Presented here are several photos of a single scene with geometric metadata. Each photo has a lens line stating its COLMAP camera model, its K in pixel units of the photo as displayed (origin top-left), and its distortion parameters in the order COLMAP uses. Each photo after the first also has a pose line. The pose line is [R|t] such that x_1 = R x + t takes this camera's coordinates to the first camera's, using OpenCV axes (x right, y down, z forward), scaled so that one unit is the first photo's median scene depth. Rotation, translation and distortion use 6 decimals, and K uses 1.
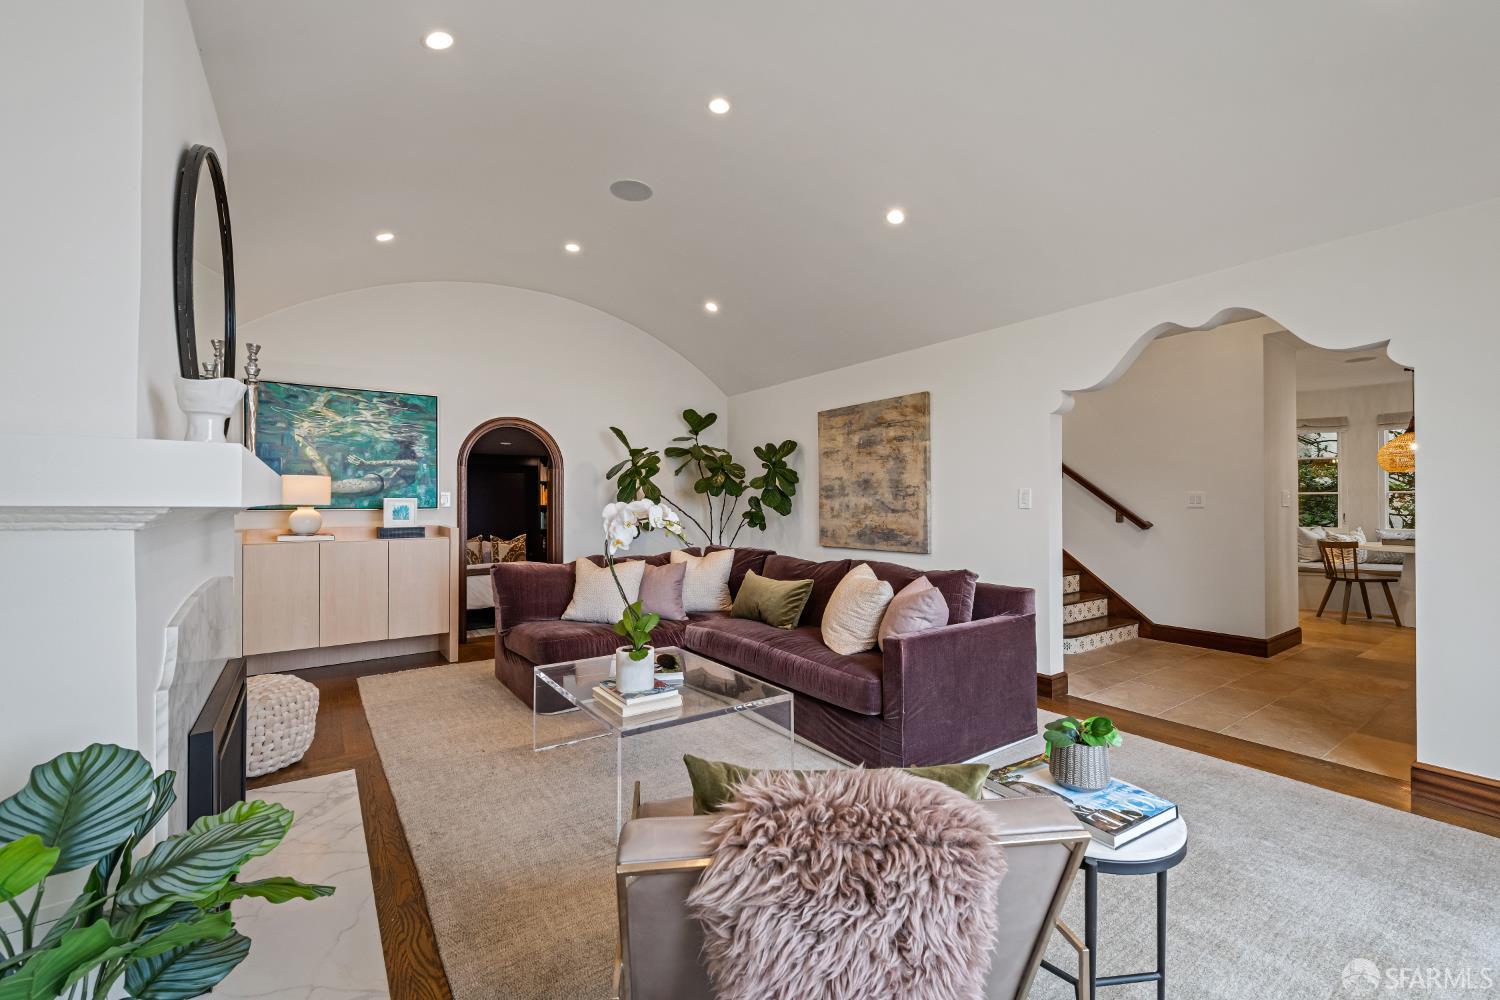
lens RADIAL K [[635.4, 0, 750.0], [0, 635.4, 500.0], [0, 0, 1]] dist [0.000905, -0.000001]
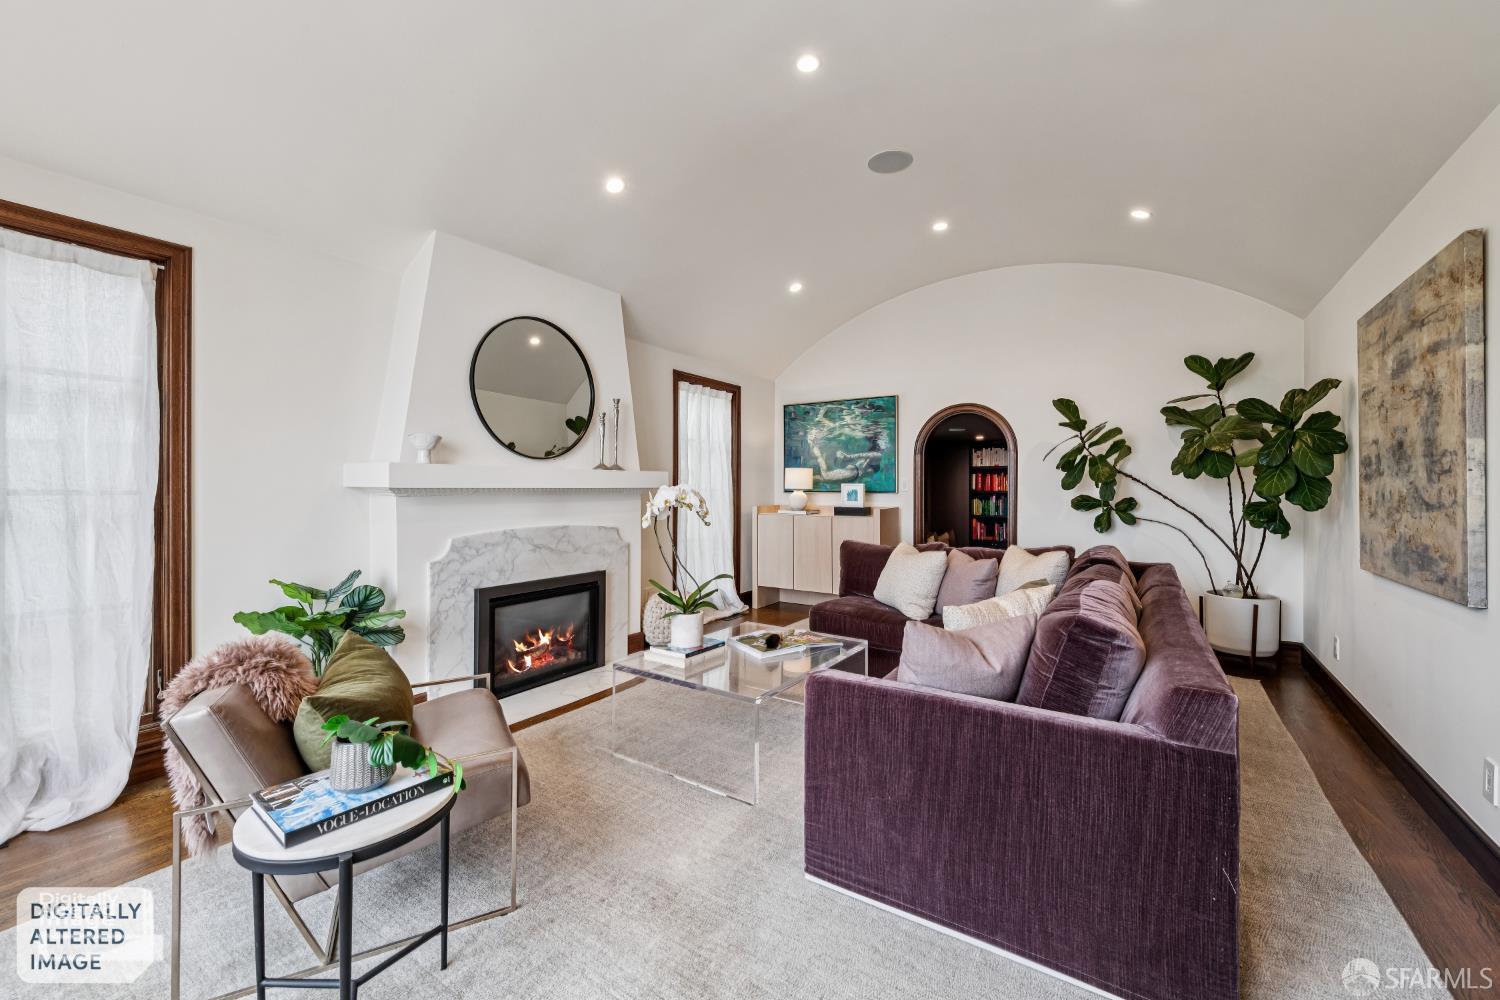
lens RADIAL K [[614.3, 0, 750.0], [0, 614.3, 500.0], [0, 0, 1]] dist [0.001172, 0.000236]
pose [[0.333732, 0.020276, -0.942450, 0.496940], [0.002485, 0.999746, 0.022389, 0.000990], [0.942665, -0.009814, 0.333597, 0.393592]]
